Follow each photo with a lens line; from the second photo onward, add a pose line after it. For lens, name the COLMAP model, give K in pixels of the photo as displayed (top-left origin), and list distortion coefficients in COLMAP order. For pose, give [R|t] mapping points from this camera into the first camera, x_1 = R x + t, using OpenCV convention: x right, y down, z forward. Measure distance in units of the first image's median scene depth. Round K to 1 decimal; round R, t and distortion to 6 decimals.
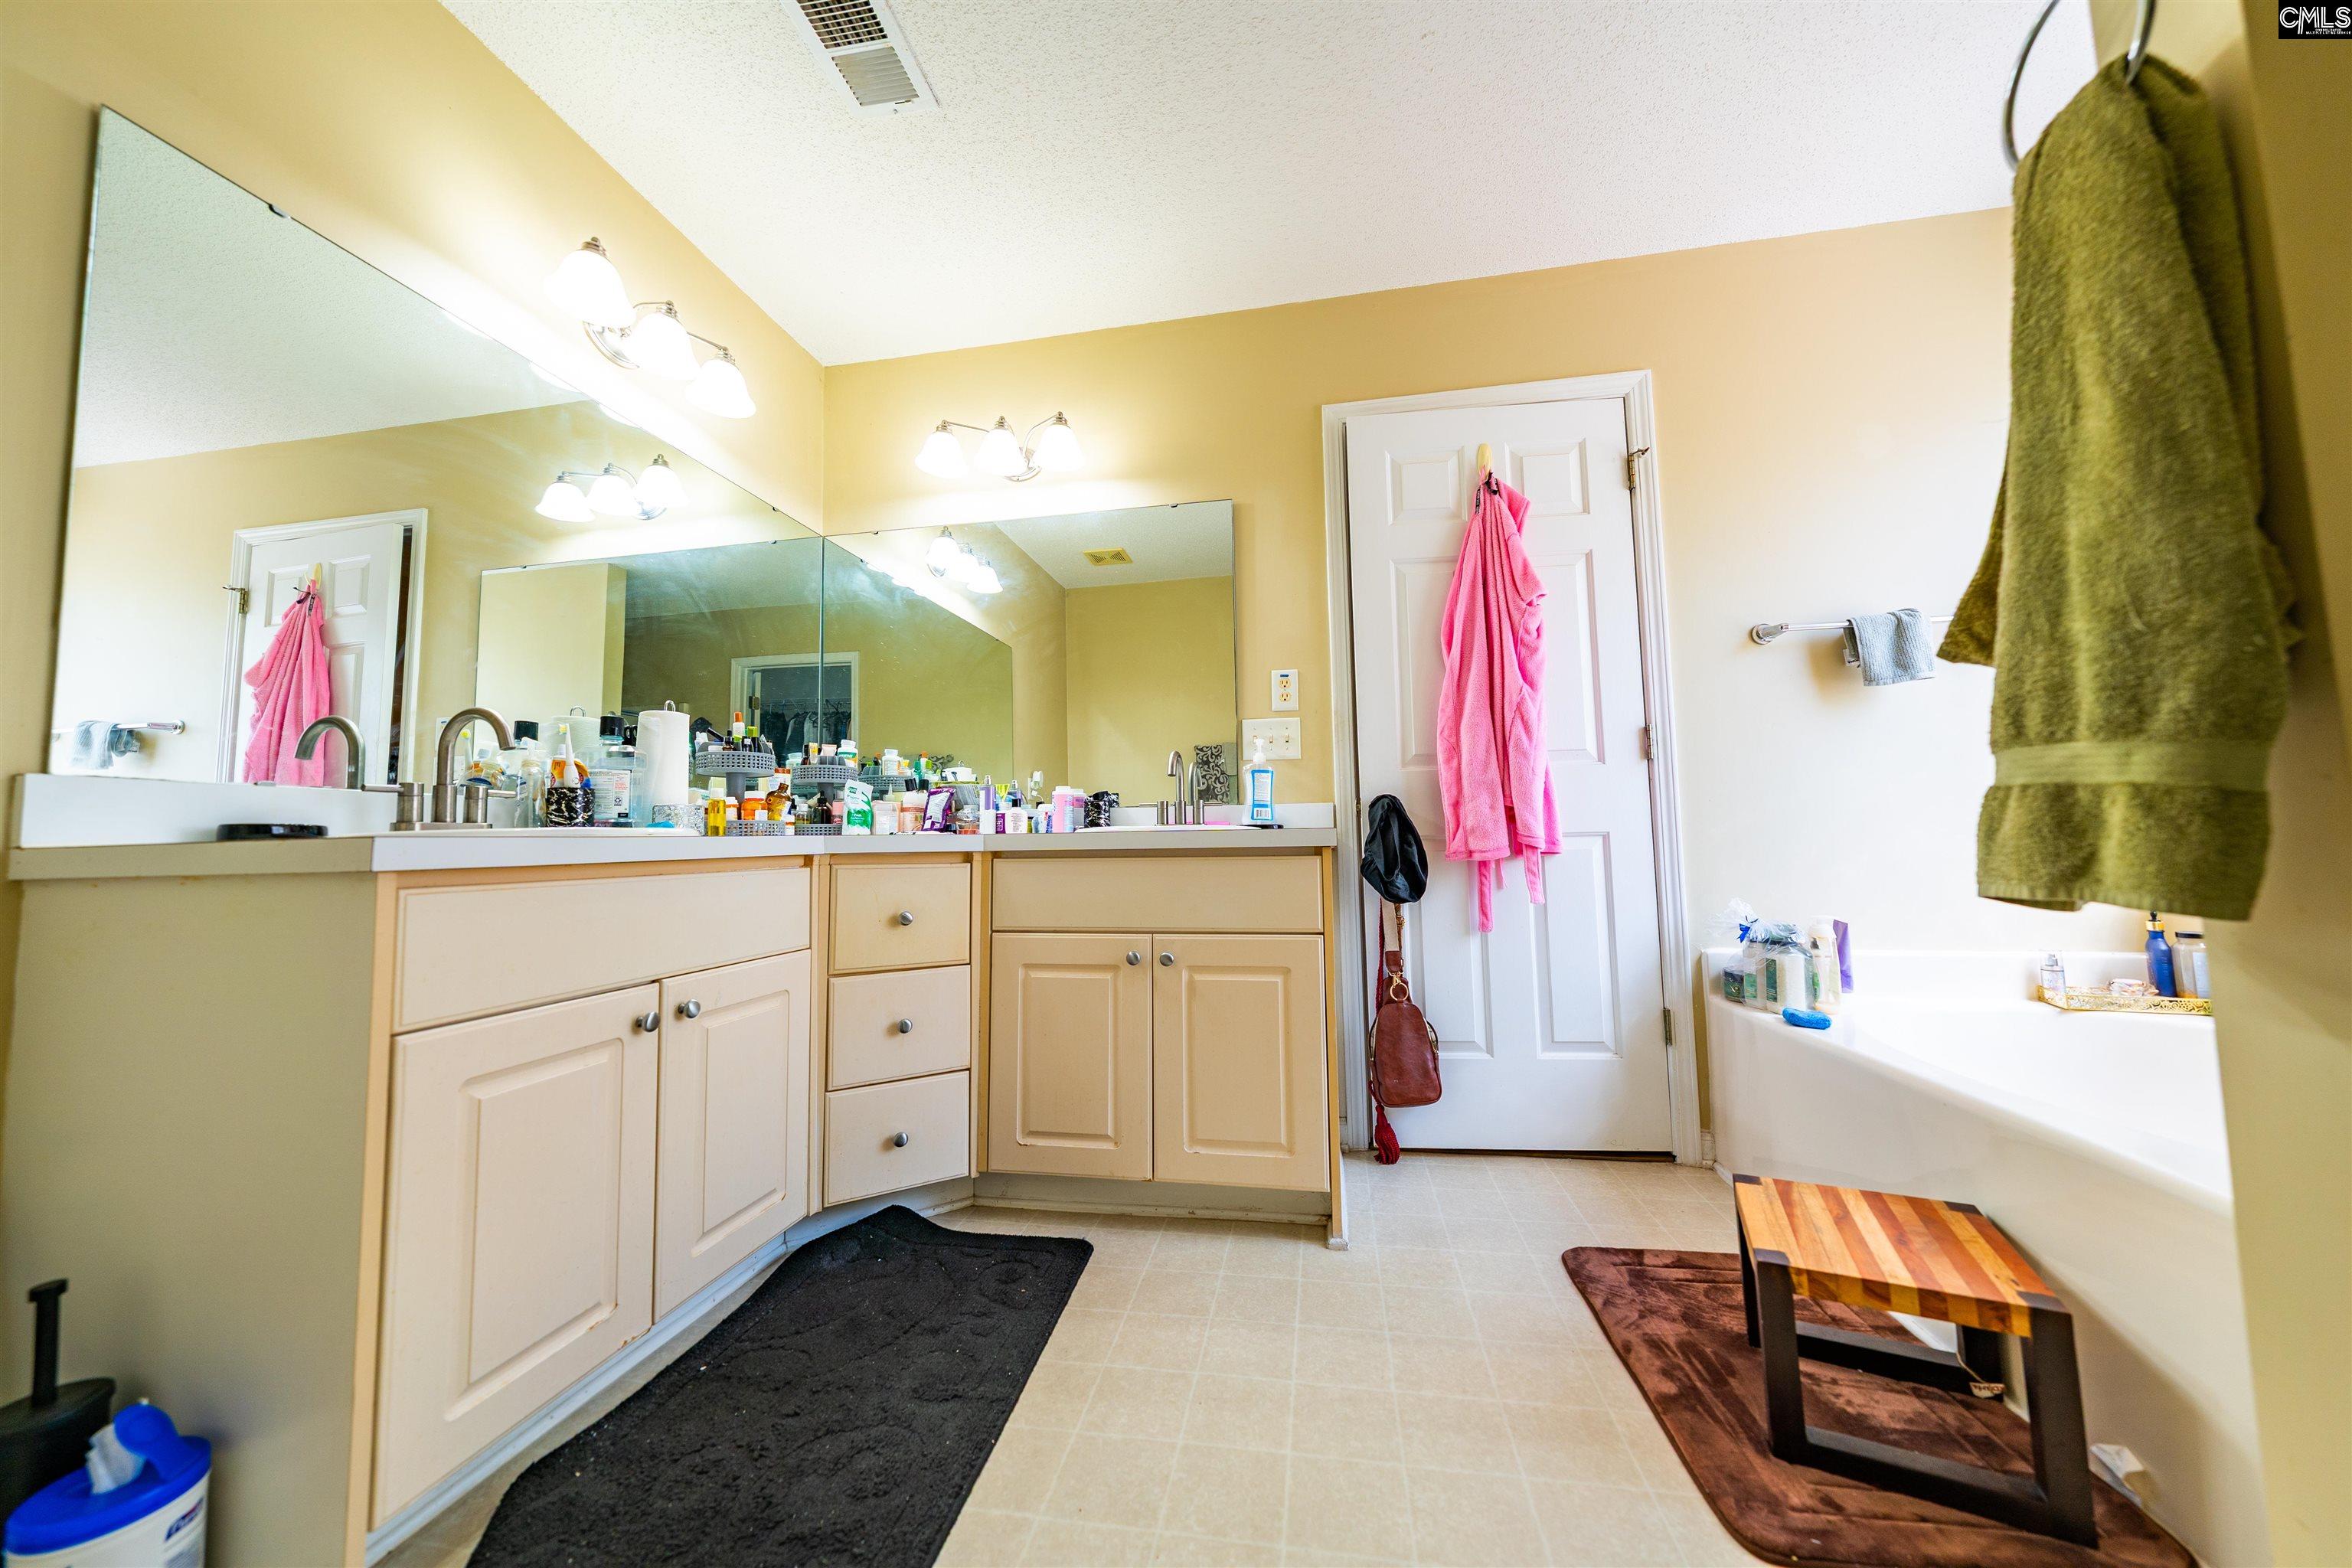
lens RADIAL K [[785.9, 0, 1192.8], [0, 785.9, 785.8], [0, 0, 1]] dist [-0.000399, 0.000025]
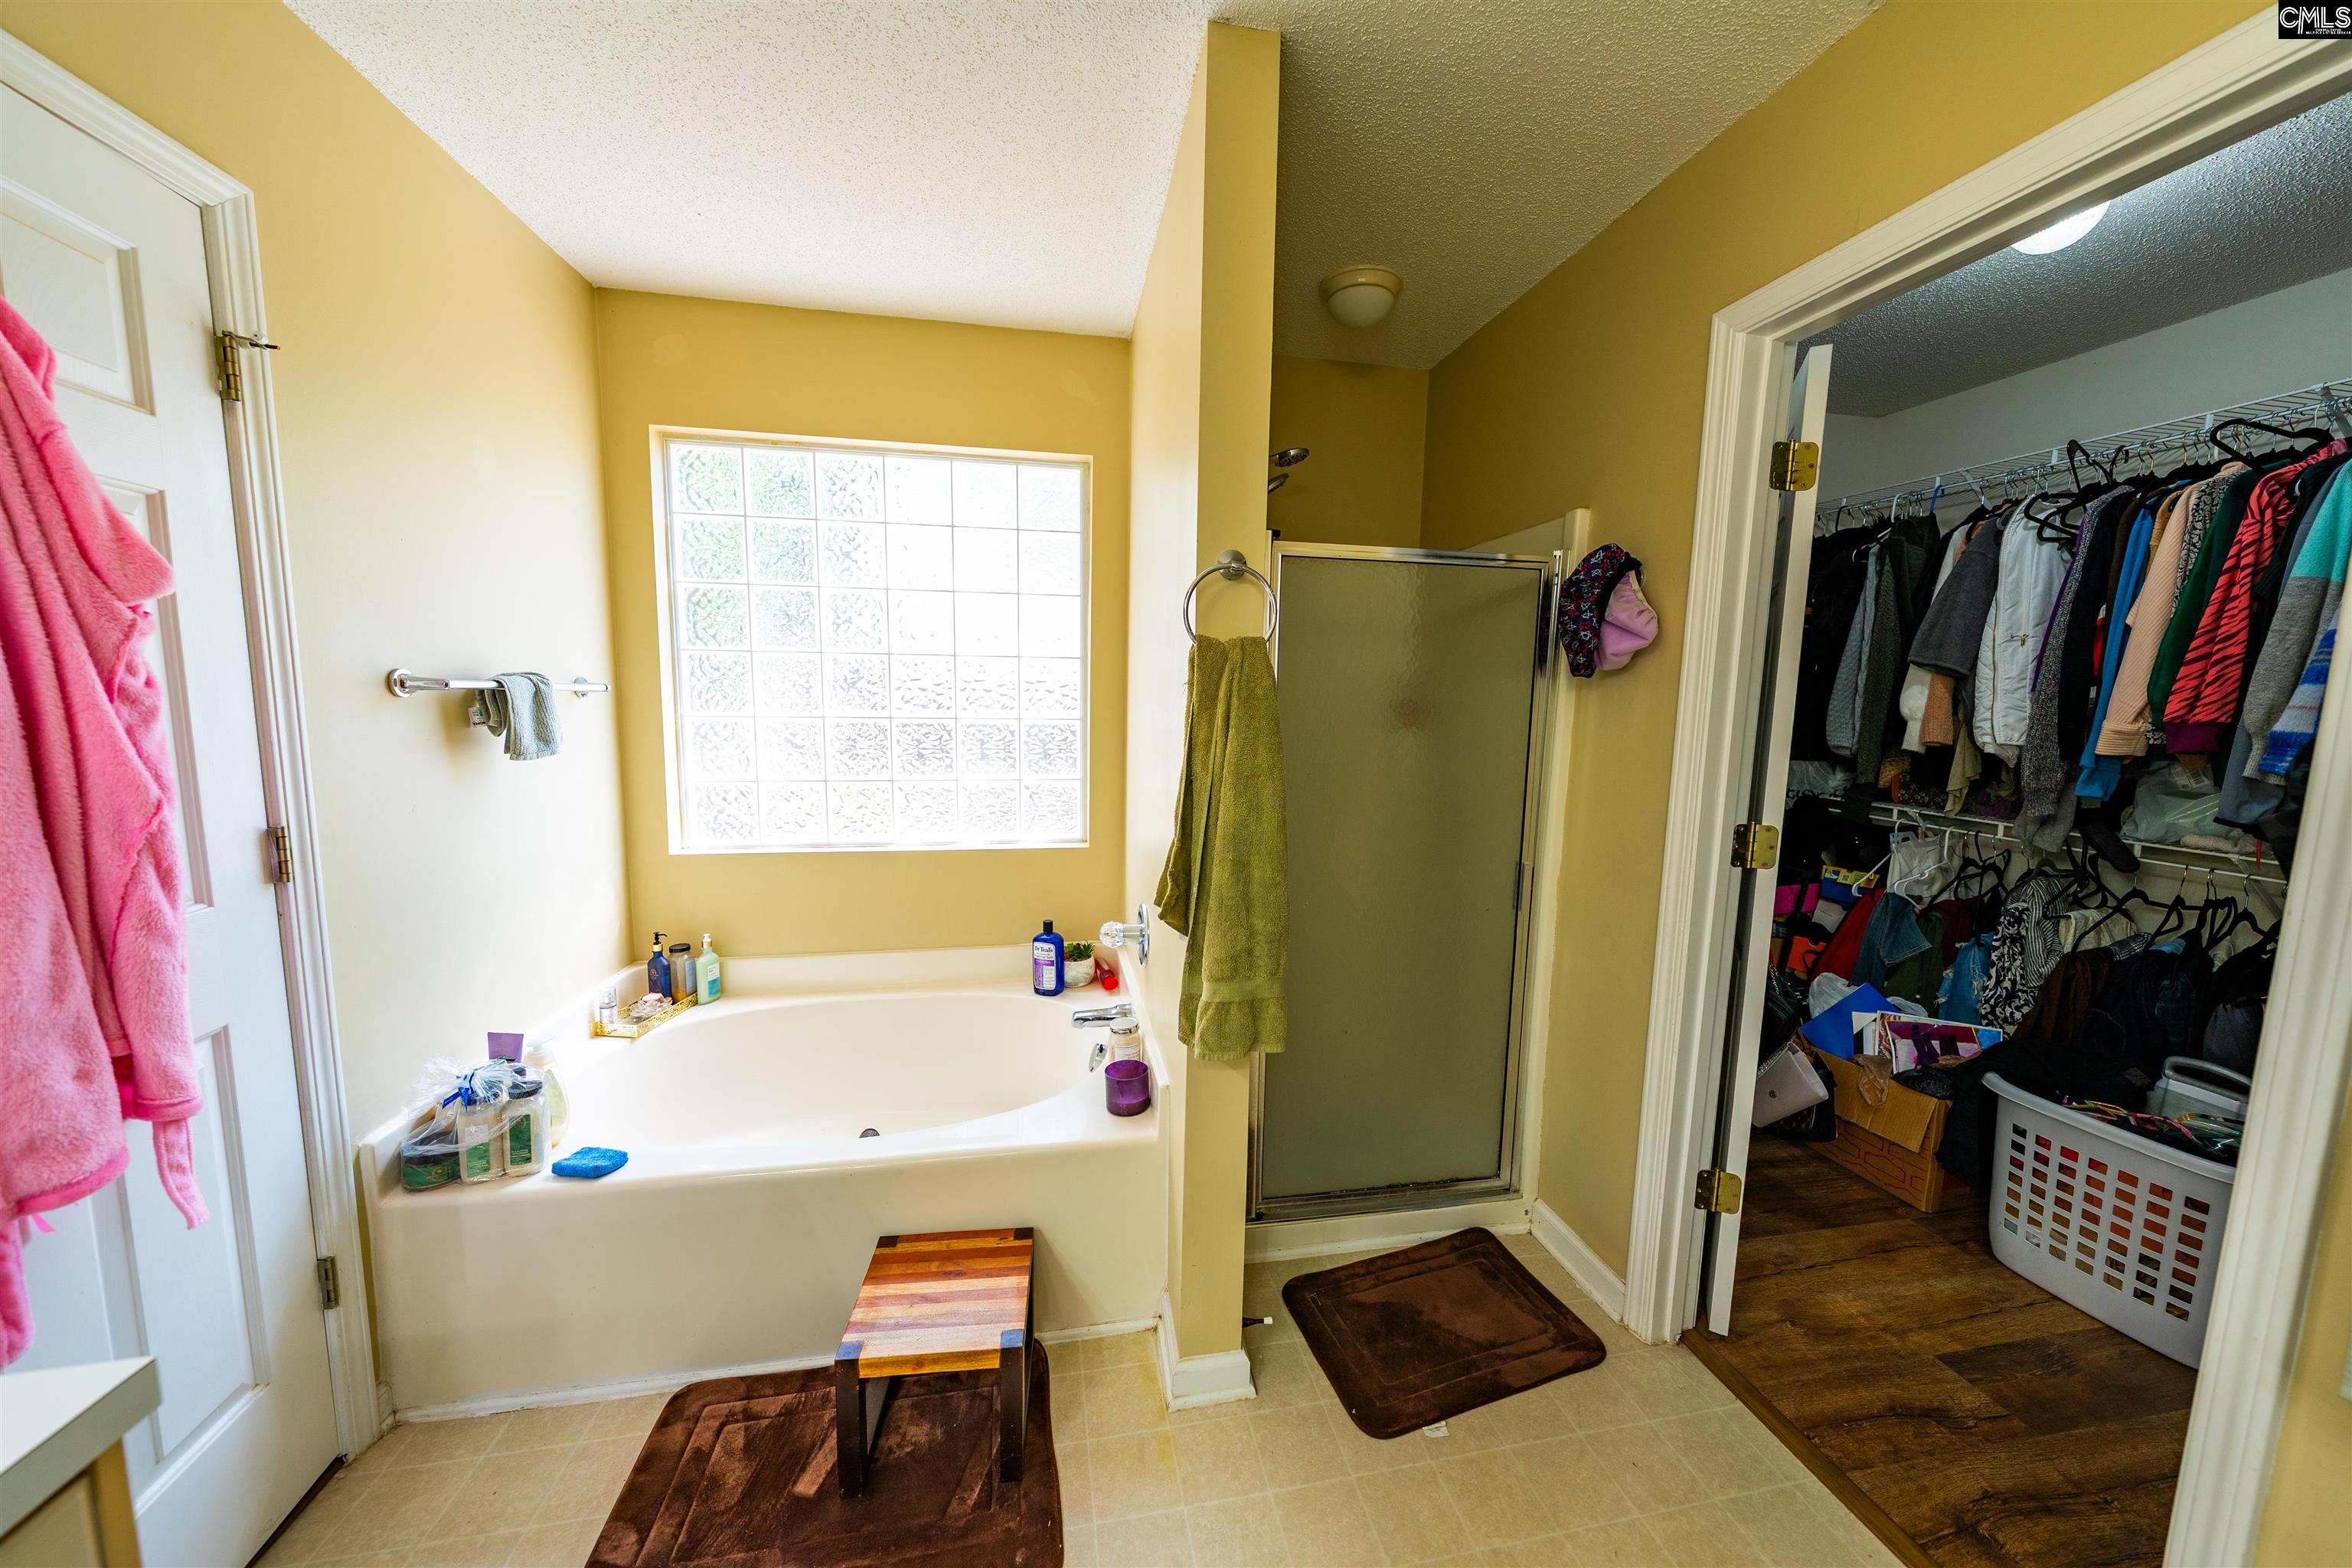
lens RADIAL K [[804.7, 0, 1185.8], [0, 804.7, 784.9], [0, 0, 1]] dist [-0.002661, -0.000082]
pose [[-0.351896, -0.093723, 0.931335, -0.236496], [-0.079260, 0.994385, 0.070121, -0.215108], [-0.932677, -0.049142, -0.357348, 0.600728]]
